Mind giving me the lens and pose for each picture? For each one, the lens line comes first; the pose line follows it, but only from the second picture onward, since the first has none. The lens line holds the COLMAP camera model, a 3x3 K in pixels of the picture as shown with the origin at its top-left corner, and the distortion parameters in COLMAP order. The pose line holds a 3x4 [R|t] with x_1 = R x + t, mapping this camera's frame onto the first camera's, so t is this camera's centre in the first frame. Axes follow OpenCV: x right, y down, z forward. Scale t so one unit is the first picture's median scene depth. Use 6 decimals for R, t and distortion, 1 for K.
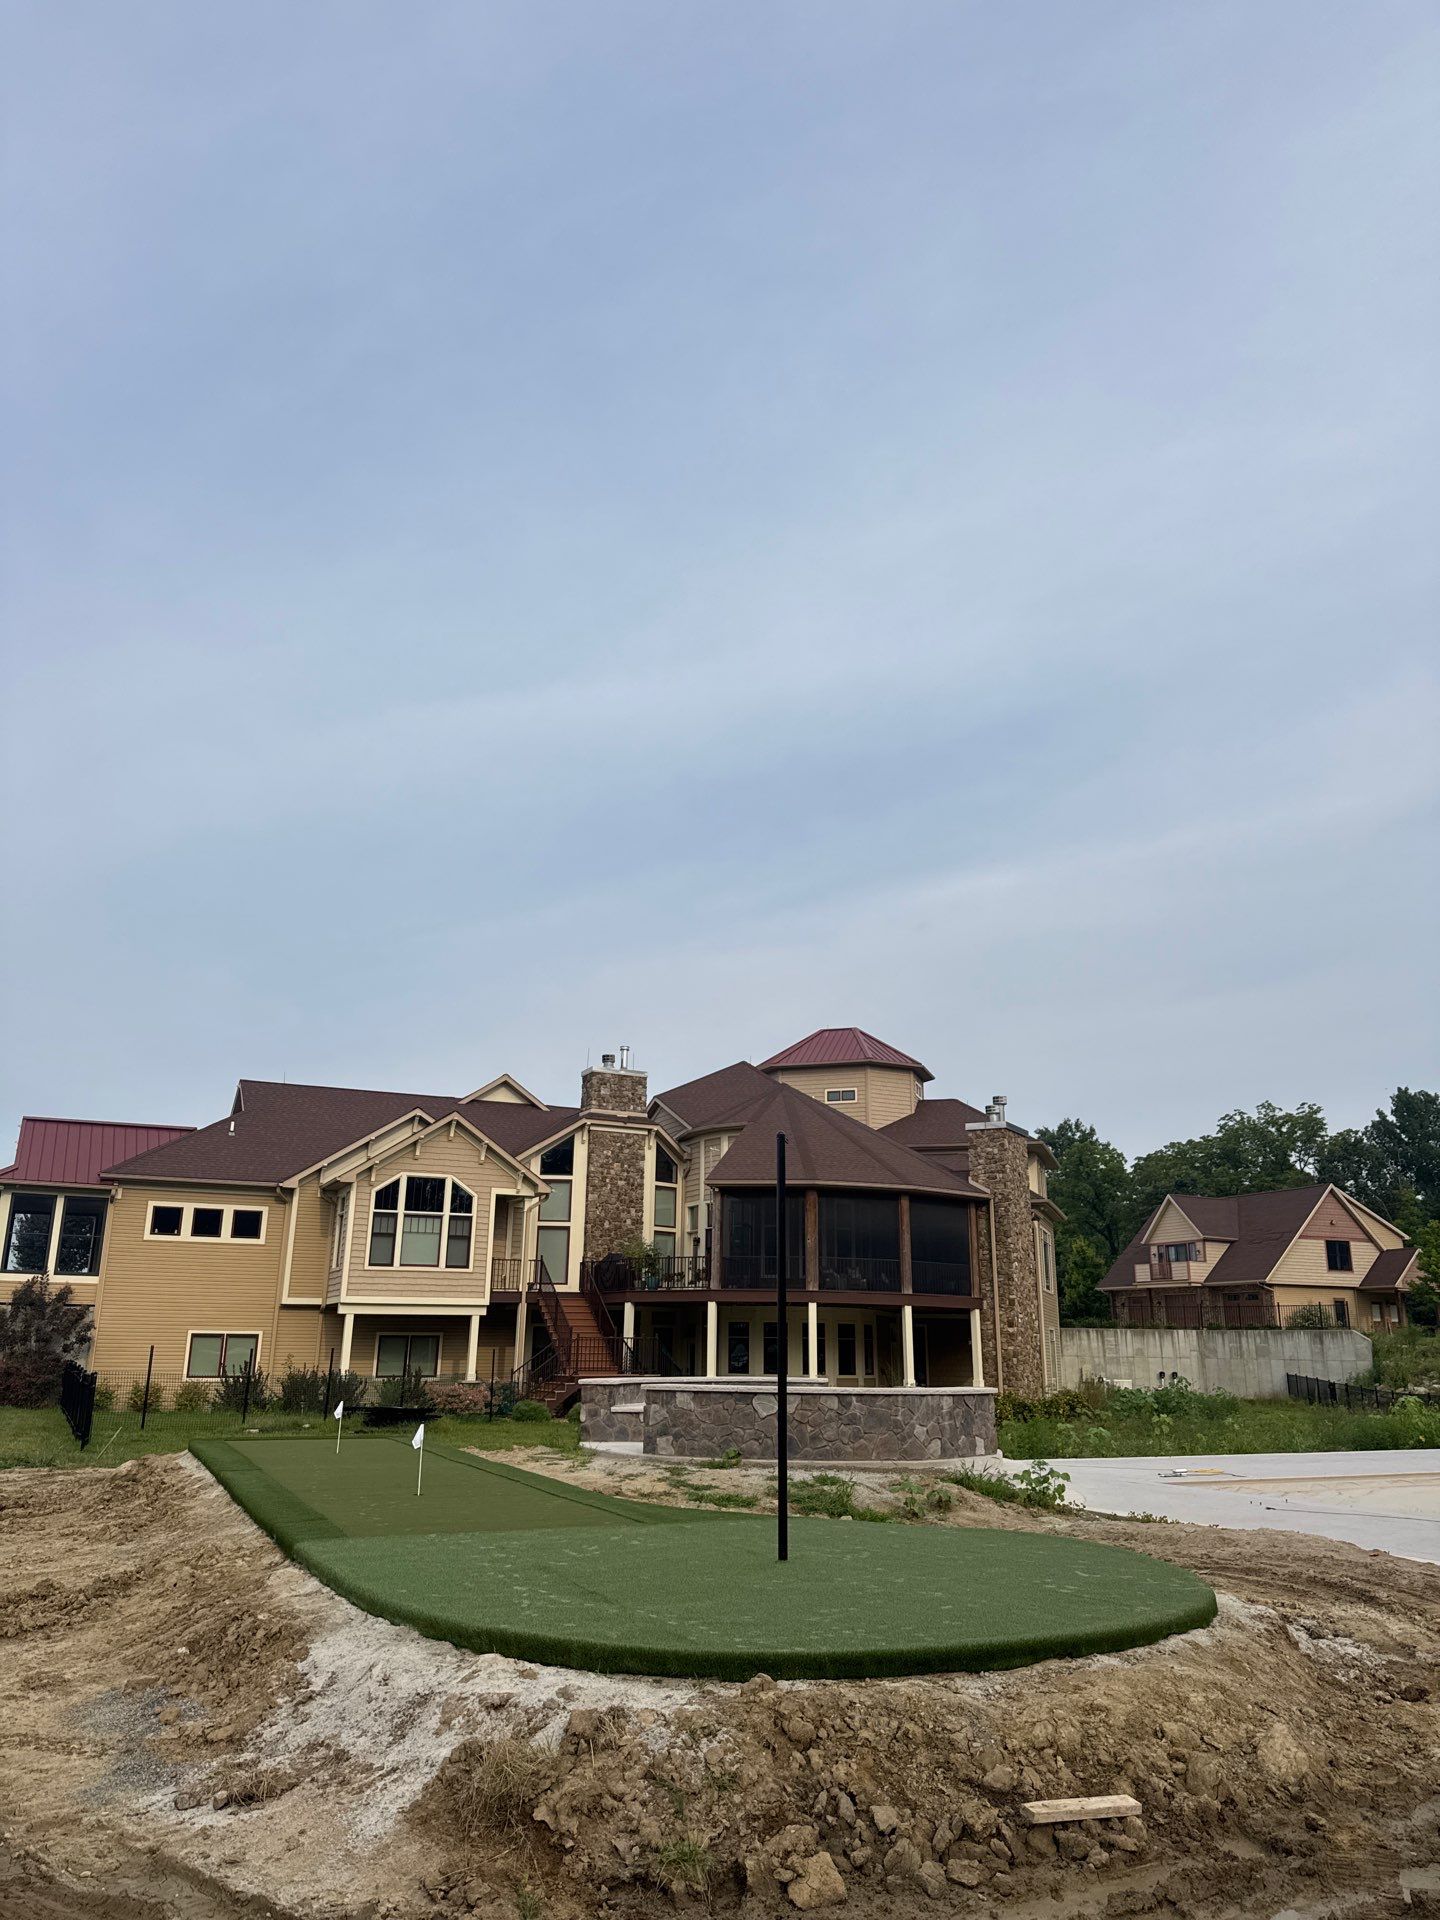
lens RADIAL K [[1353.1, 0, 720.0], [0, 1353.1, 960.0], [0, 0, 1]] dist [0.154308, -0.308182]
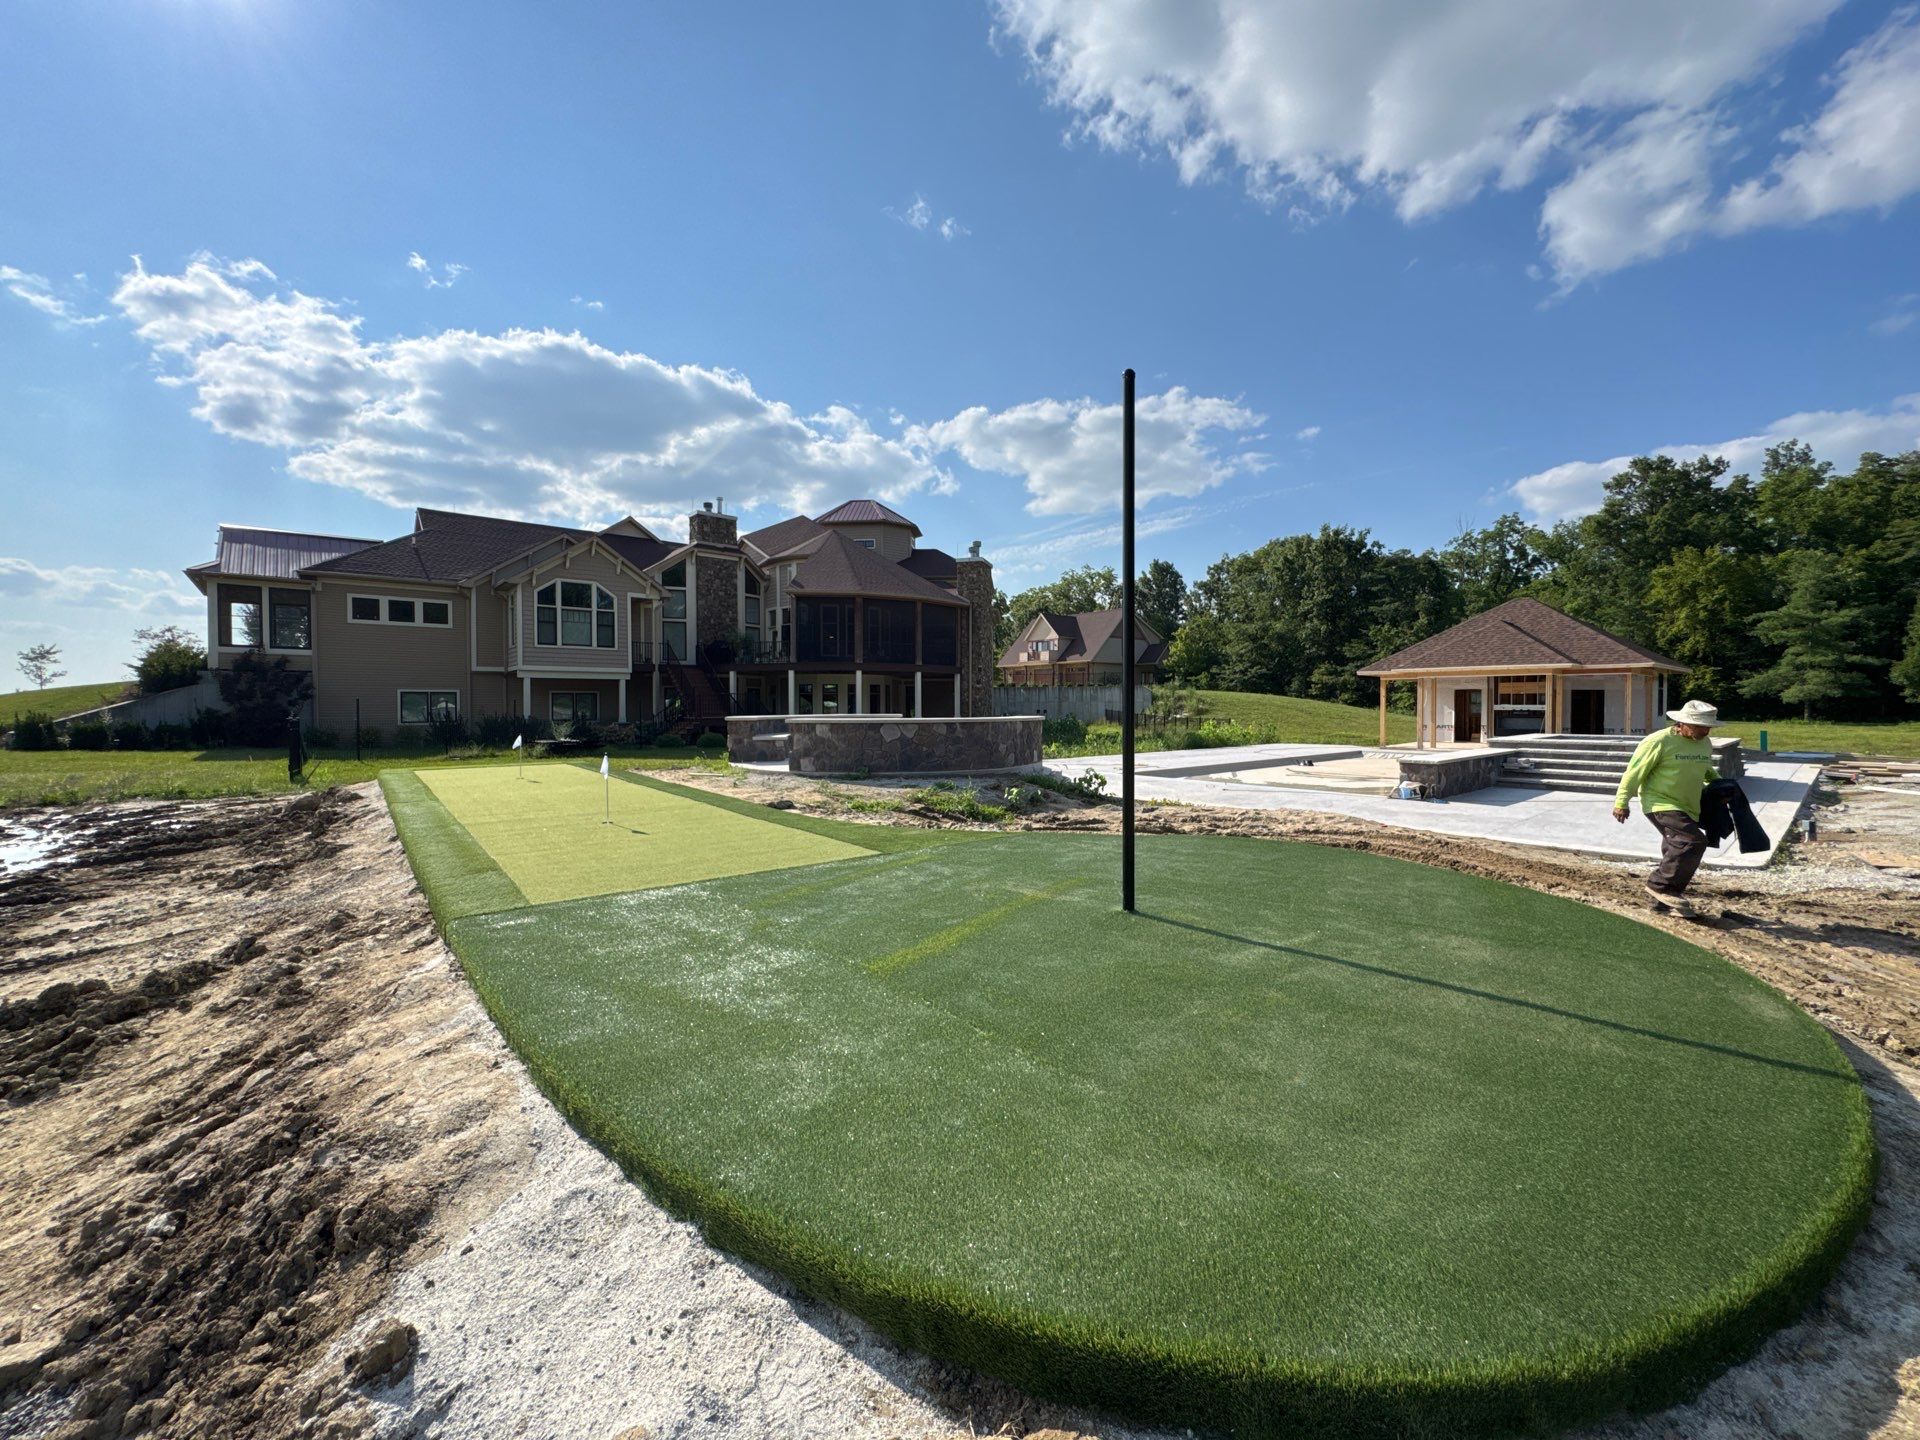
lens RADIAL K [[793.4, 0, 960.0], [0, 793.4, 720.0], [0, 0, 1]] dist [0.000670, 0.000049]
pose [[0.972403, -0.019054, 0.232528, -0.027326], [-0.049855, 0.956669, 0.286877, 0.041946], [-0.227919, -0.290553, 0.929318, 0.127655]]
